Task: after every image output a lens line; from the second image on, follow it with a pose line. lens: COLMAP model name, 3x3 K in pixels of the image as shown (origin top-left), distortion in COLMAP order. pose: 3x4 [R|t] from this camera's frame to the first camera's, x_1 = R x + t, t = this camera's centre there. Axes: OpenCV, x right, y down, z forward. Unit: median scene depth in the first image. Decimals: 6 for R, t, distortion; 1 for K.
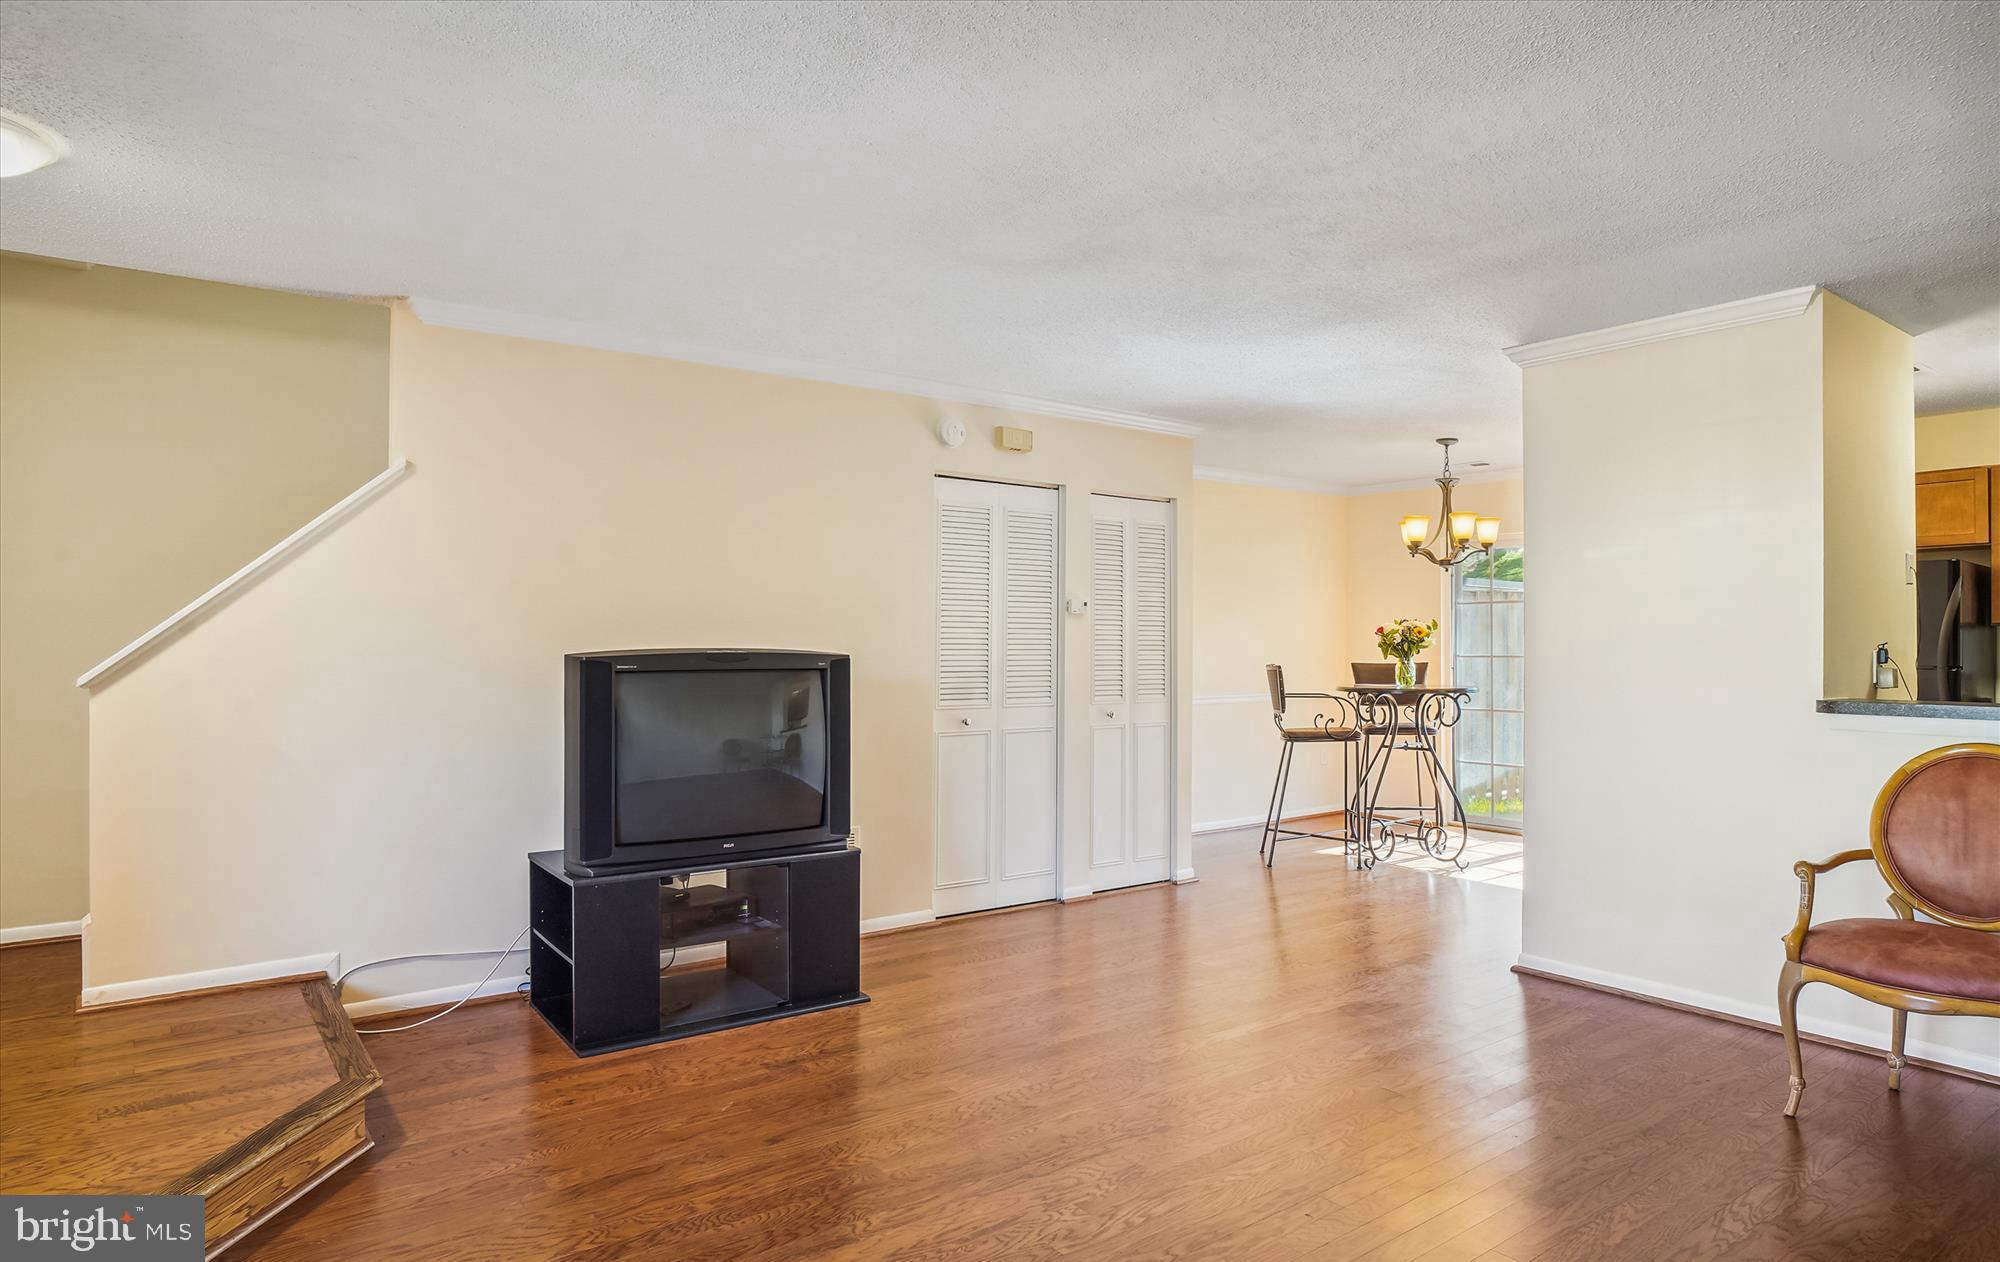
lens RADIAL K [[1117.1, 0, 1014.8], [0, 1117.1, 642.2], [0, 0, 1]] dist [-0.003102, 0.001769]
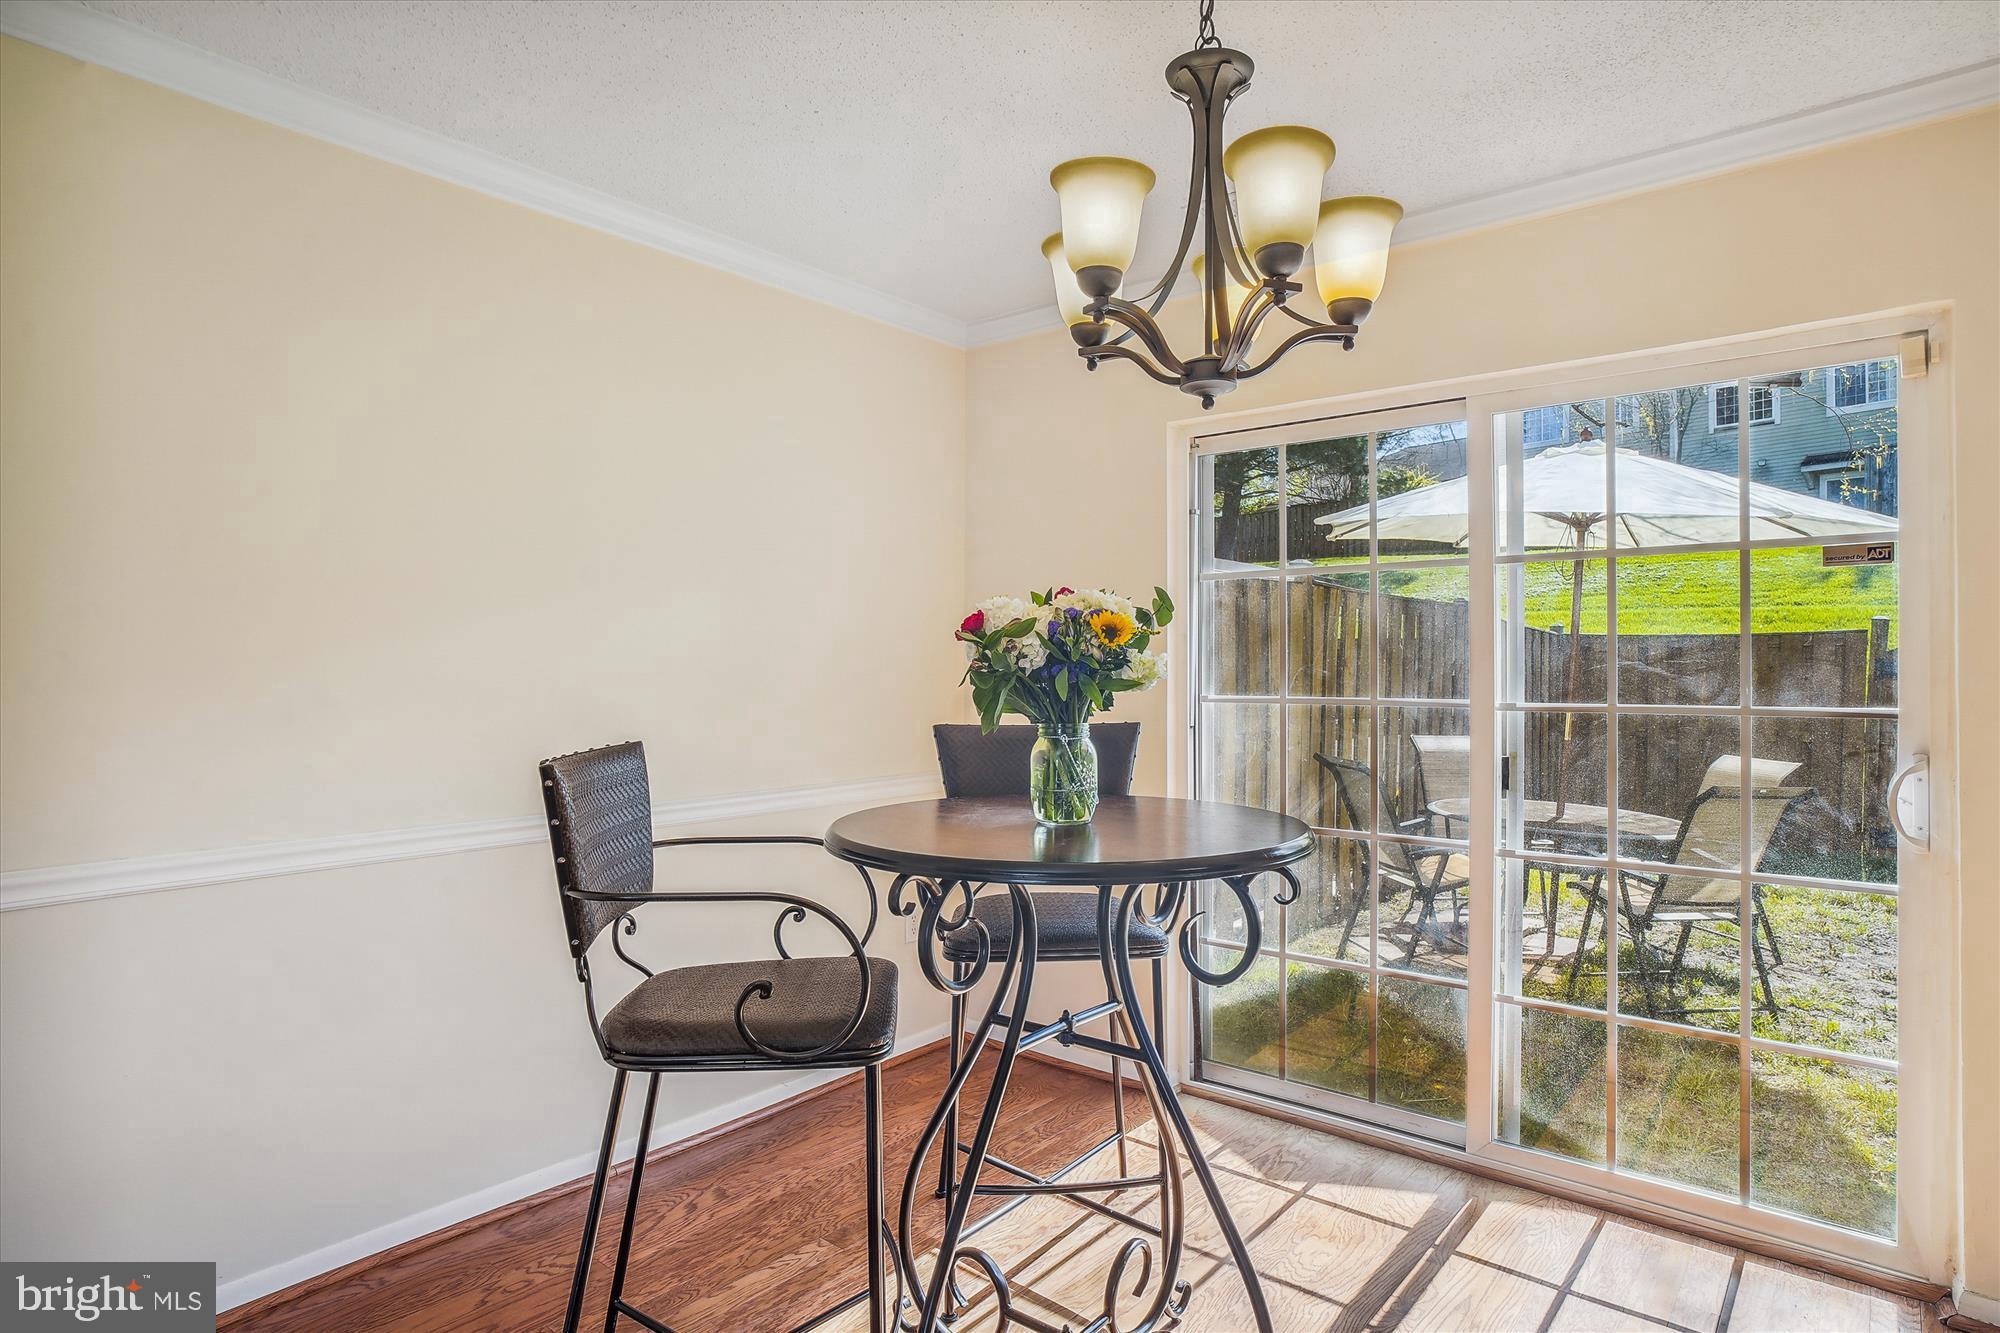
lens RADIAL K [[1088.0, 0, 1002.5], [0, 1088.0, 664.8], [0, 0, 1]] dist [-0.004981, -0.000874]
pose [[0.969077, 0.002926, 0.246742, 0.269957], [-0.003967, 0.999985, 0.003721, -0.001544], [-0.246728, -0.004584, 0.969074, 0.745962]]
